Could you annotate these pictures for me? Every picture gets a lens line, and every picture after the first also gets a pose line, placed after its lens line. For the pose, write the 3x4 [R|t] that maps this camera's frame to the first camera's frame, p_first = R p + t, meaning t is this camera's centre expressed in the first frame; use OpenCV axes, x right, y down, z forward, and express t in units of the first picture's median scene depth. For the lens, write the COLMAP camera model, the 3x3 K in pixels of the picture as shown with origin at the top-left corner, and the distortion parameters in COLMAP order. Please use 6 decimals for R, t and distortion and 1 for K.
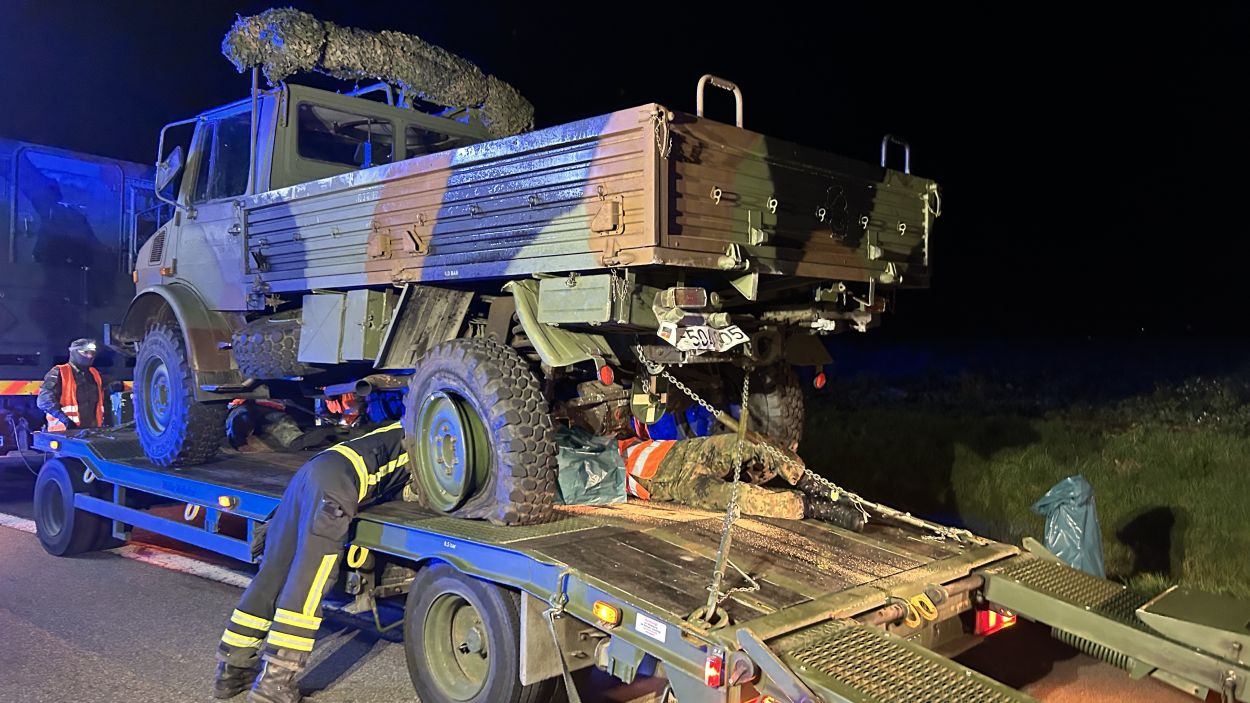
lens RADIAL K [[966.2, 0, 599.6], [0, 966.2, 371.2], [0, 0, 1]] dist [0.096491, -0.141821]
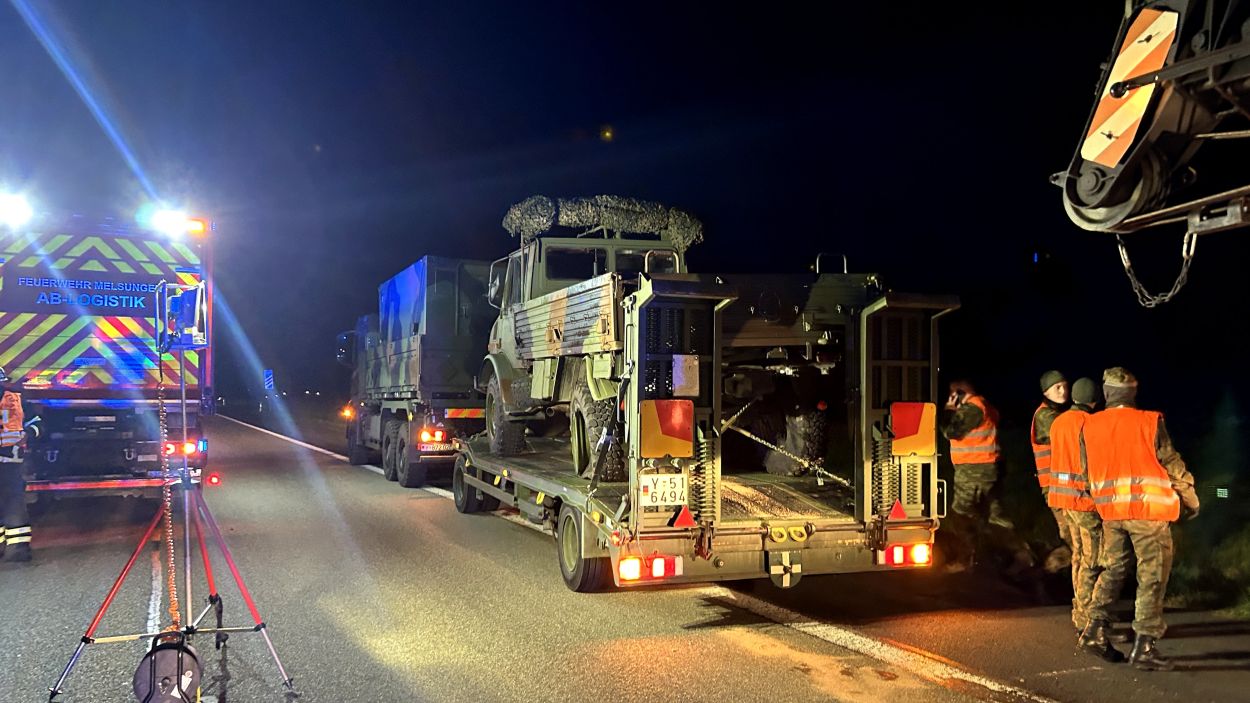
lens RADIAL K [[966.2, 0, 599.6], [0, 966.2, 371.2], [0, 0, 1]] dist [0.096491, -0.141821]
pose [[0.884718, -0.024827, -0.465465, 0.552484], [0.009619, 0.999340, -0.035020, 0.008911], [0.466027, 0.026505, 0.884373, -0.459956]]
